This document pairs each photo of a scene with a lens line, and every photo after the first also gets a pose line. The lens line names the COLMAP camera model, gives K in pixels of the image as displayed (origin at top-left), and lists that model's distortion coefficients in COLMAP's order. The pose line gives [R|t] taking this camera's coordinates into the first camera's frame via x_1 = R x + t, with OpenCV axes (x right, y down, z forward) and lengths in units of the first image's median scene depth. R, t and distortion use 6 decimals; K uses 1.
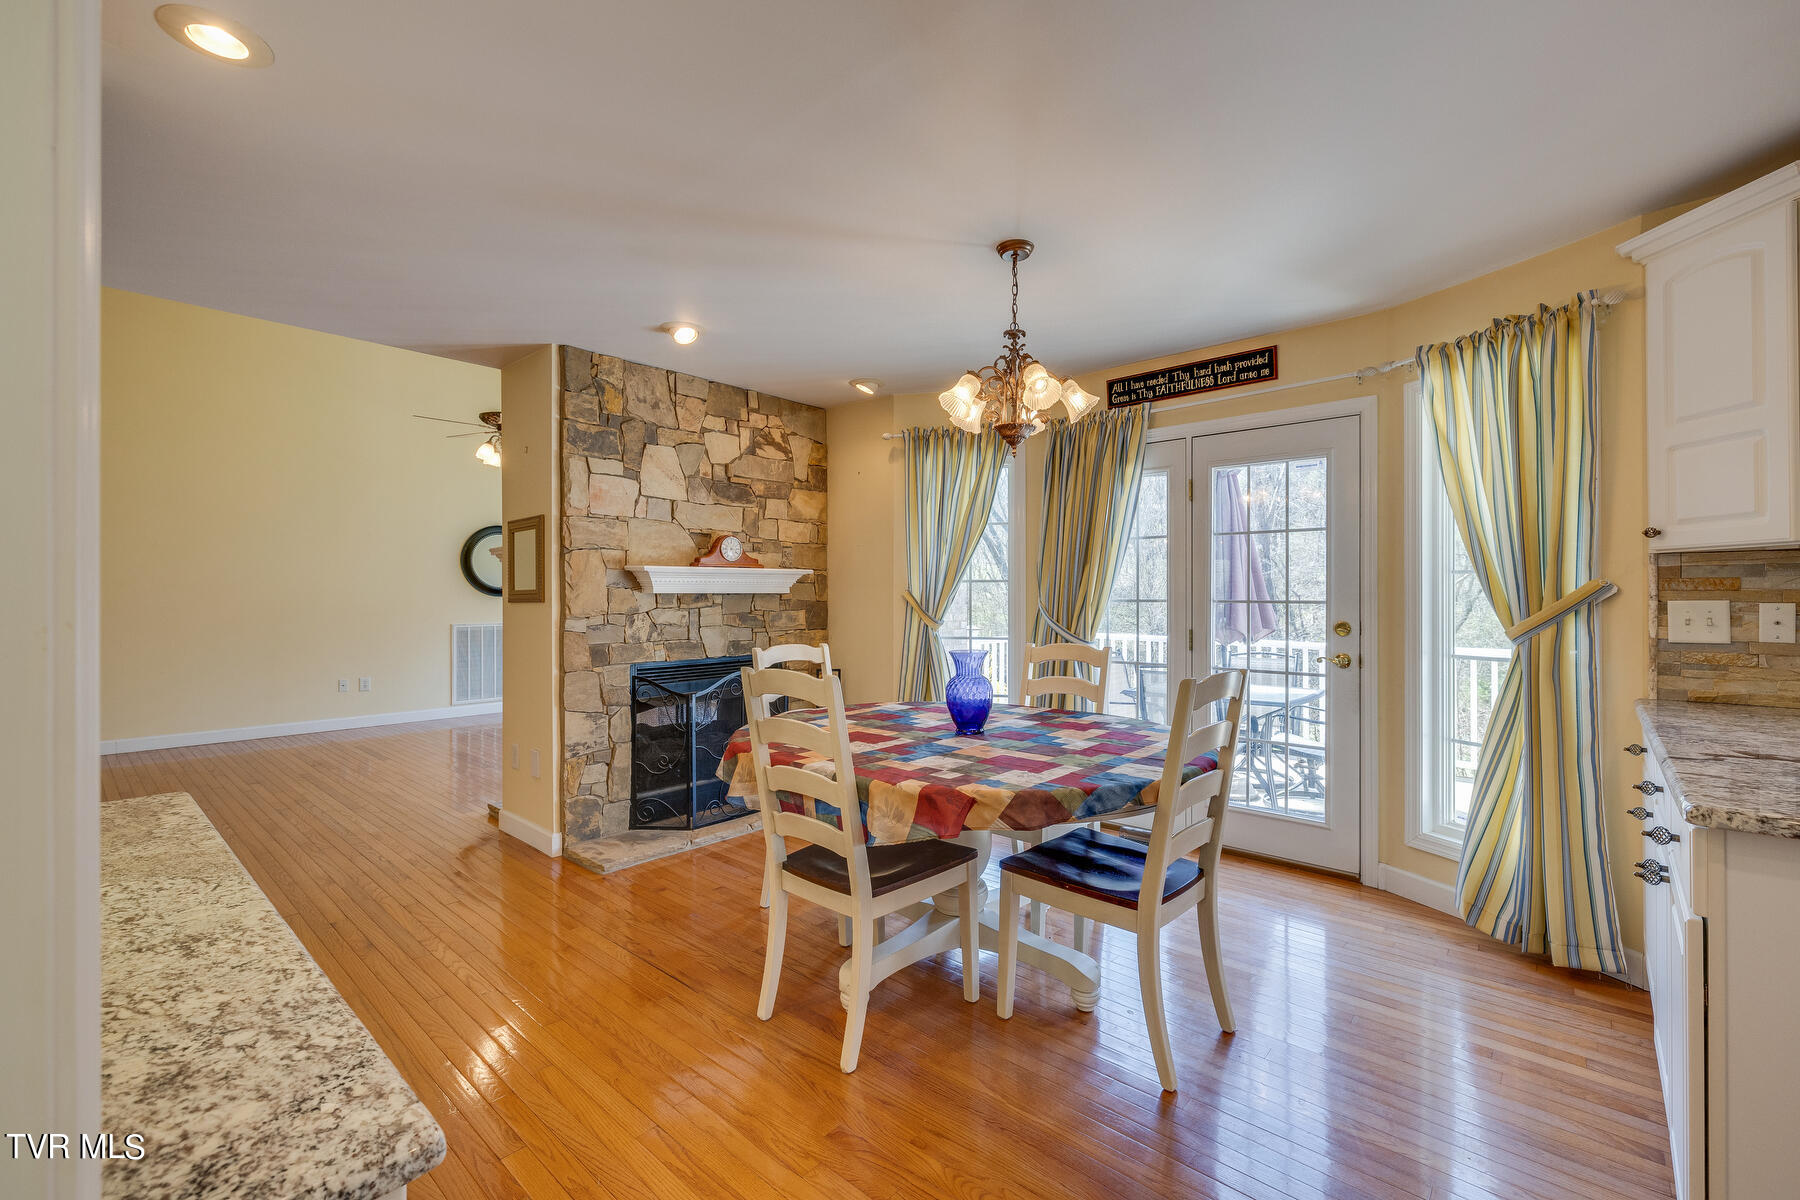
lens RADIAL K [[764.4, 0, 899.6], [0, 764.4, 596.0], [0, 0, 1]] dist [0.001345, -0.000183]
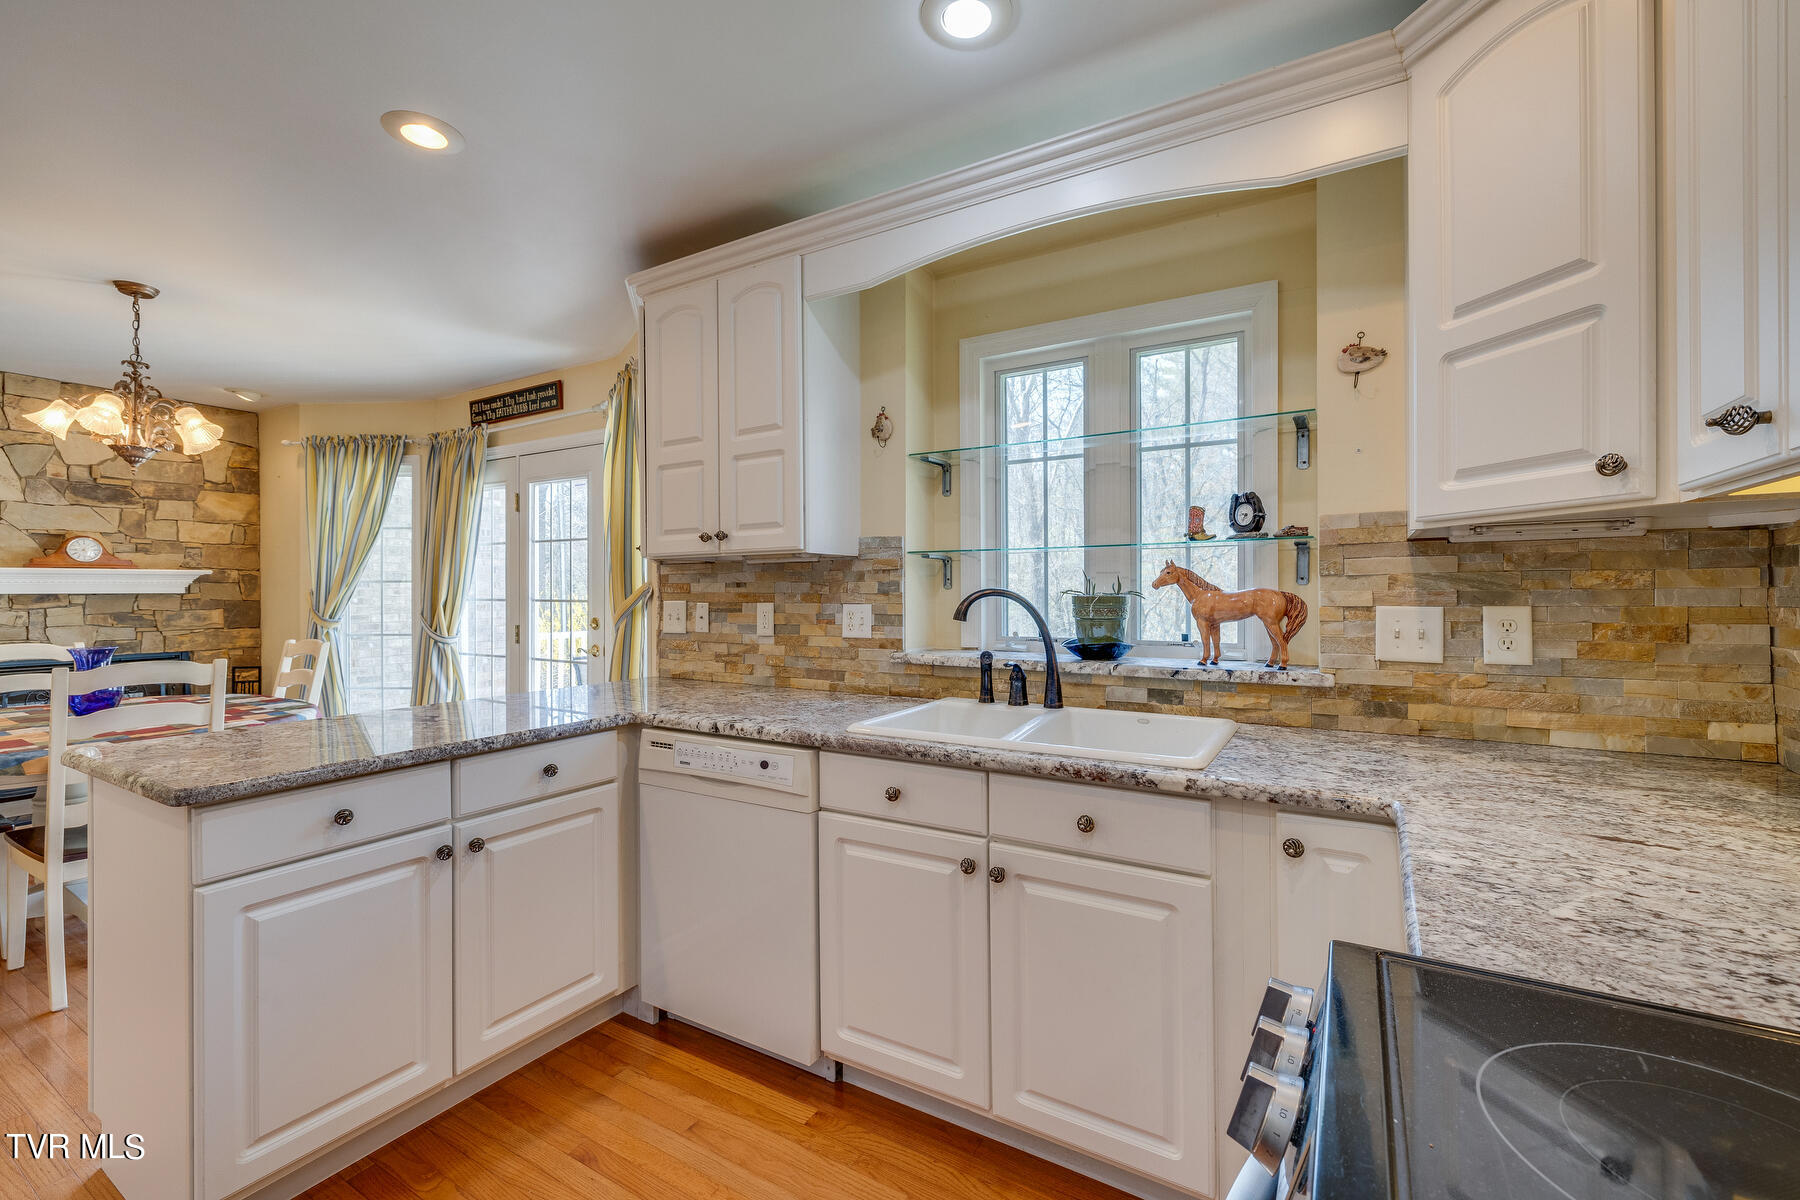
lens RADIAL K [[764.4, 0, 900.2], [0, 764.4, 592.2], [0, 0, 1]] dist [0.001345, -0.000183]
pose [[0.982186, -0.000953, 0.187906, 0.681168], [0.000853, 0.999999, 0.000615, -0.005410], [-0.187907, -0.000444, 0.982187, -0.206617]]
